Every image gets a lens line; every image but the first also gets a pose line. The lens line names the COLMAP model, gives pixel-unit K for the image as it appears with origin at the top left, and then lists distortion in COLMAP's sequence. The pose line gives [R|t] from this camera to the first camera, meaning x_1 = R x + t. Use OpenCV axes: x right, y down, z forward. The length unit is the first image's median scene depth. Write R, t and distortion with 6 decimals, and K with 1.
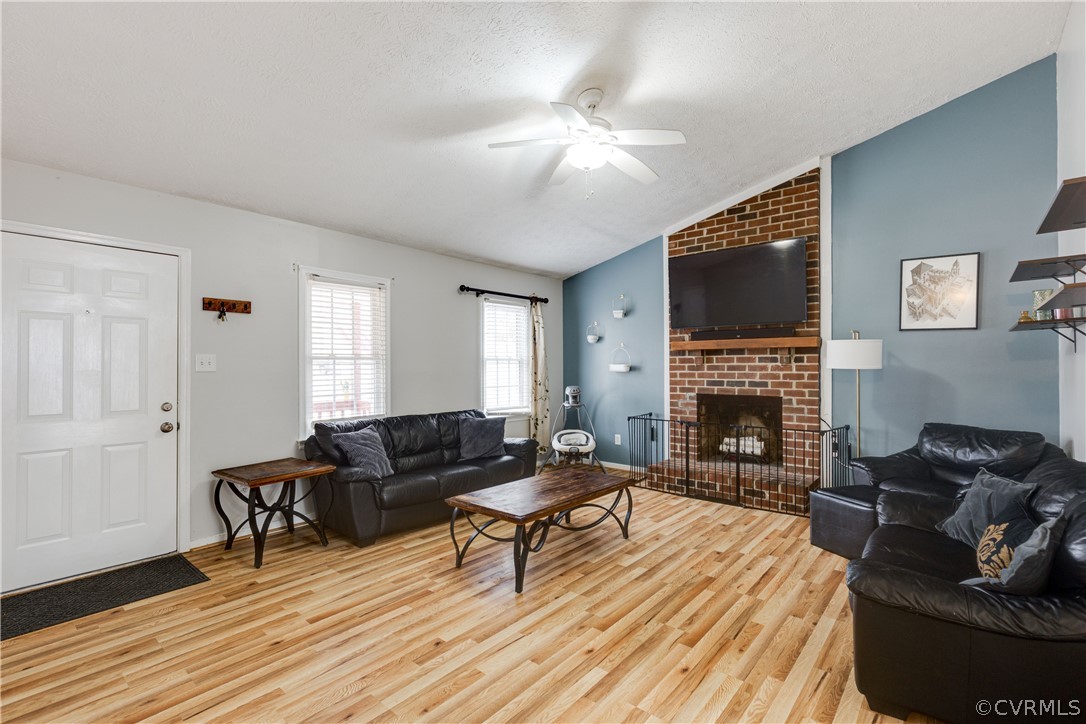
lens RADIAL K [[500.7, 0, 540.8], [0, 500.7, 366.8], [0, 0, 1]] dist [0.007237, -0.000189]
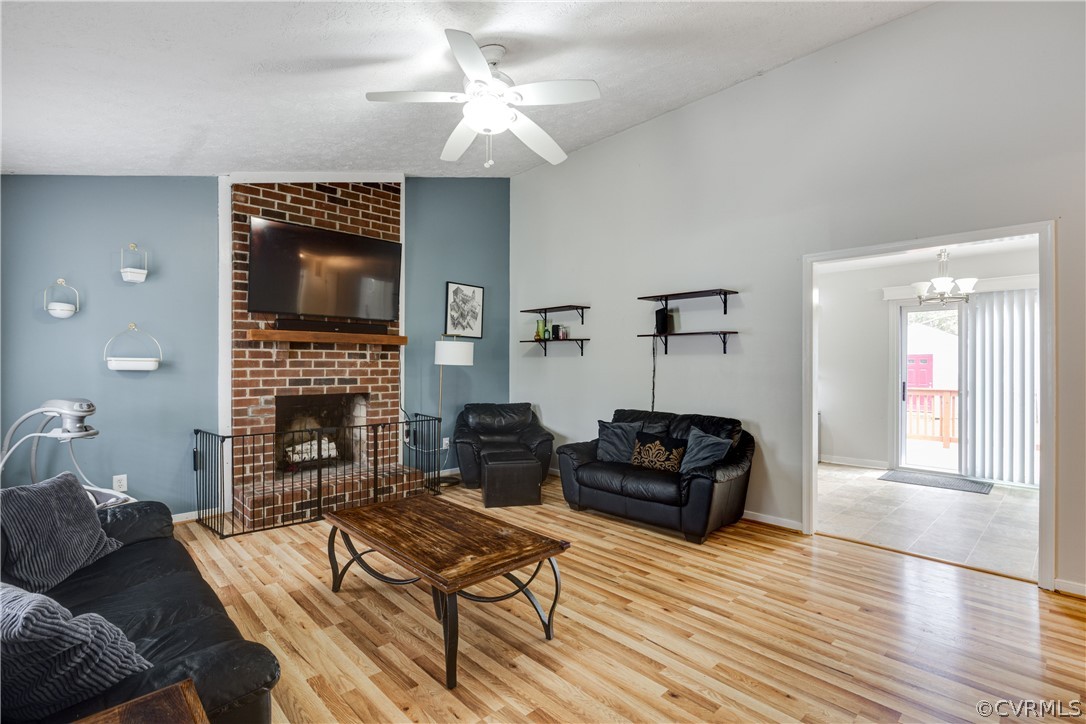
lens RADIAL K [[510.5, 0, 551.9], [0, 510.5, 365.6], [0, 0, 1]] dist [-0.000777, 0.000074]
pose [[0.089276, -0.001374, 0.996006, -0.526252], [-0.004055, 0.999990, 0.001743, 0.001814], [-0.995999, -0.004194, 0.089270, 0.557265]]
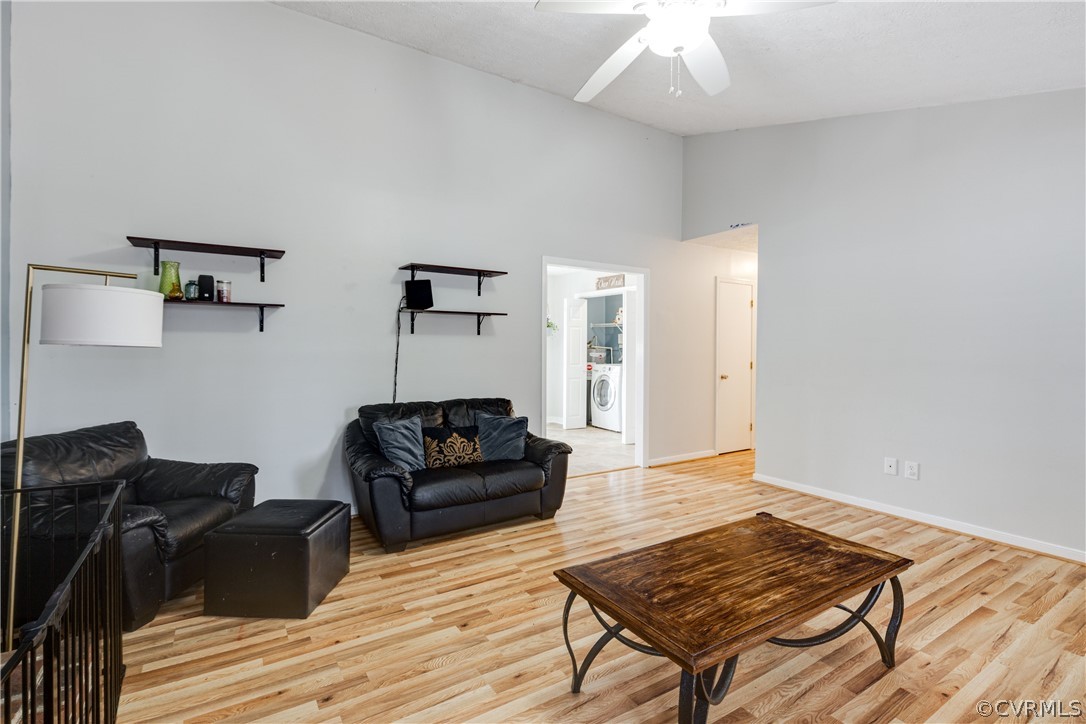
lens RADIAL K [[499.0, 0, 546.2], [0, 499.0, 350.3], [0, 0, 1]] dist [-0.001895, -0.000170]
pose [[-0.956532, -0.006492, 0.291554, 0.044094], [-0.004906, 0.999969, 0.006169, 0.002160], [-0.291585, 0.004471, -0.956535, 1.163460]]
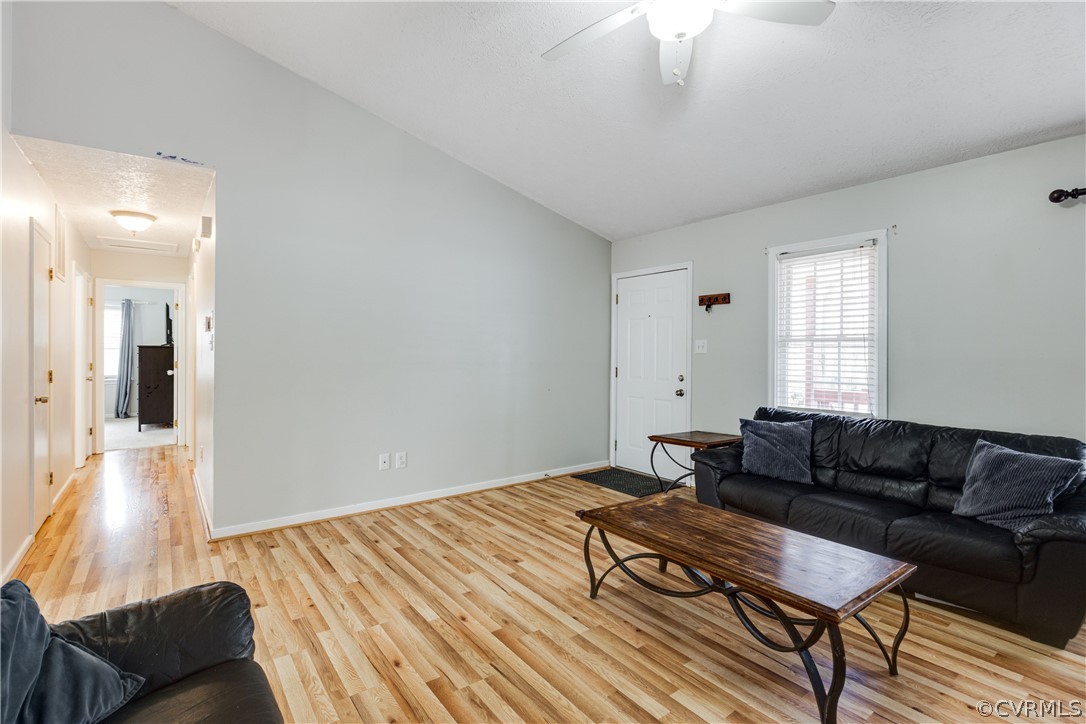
lens RADIAL K [[509.7, 0, 529.9], [0, 509.7, 349.6], [0, 0, 1]] dist [-0.000204, 0.000037]
pose [[-0.243426, 0.001291, -0.969919, 0.529898], [-0.002994, 0.999993, 0.002082, -0.000841], [0.969915, 0.003410, -0.243420, 0.670227]]
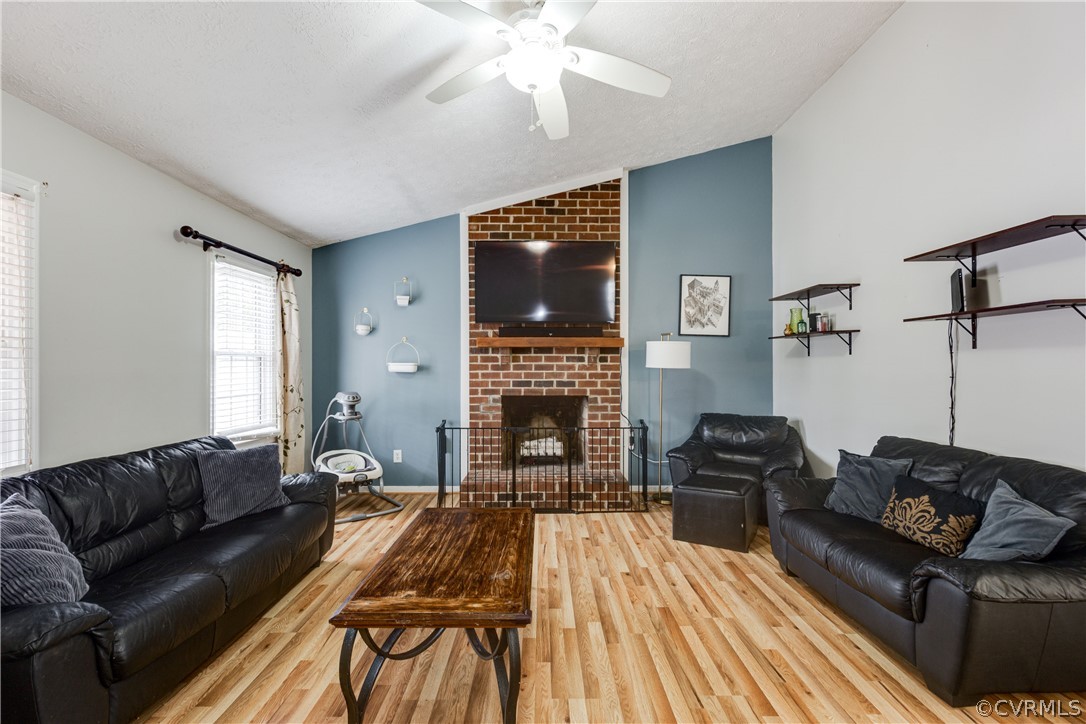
lens RADIAL K [[492.1, 0, 546.1], [0, 492.1, 364.5], [0, 0, 1]] dist [0.009301, -0.000499]
pose [[0.753621, 0.004970, 0.657290, -0.243372], [-0.001860, 0.999984, -0.005428, 0.002170], [-0.657306, 0.002868, 0.753618, 0.315380]]
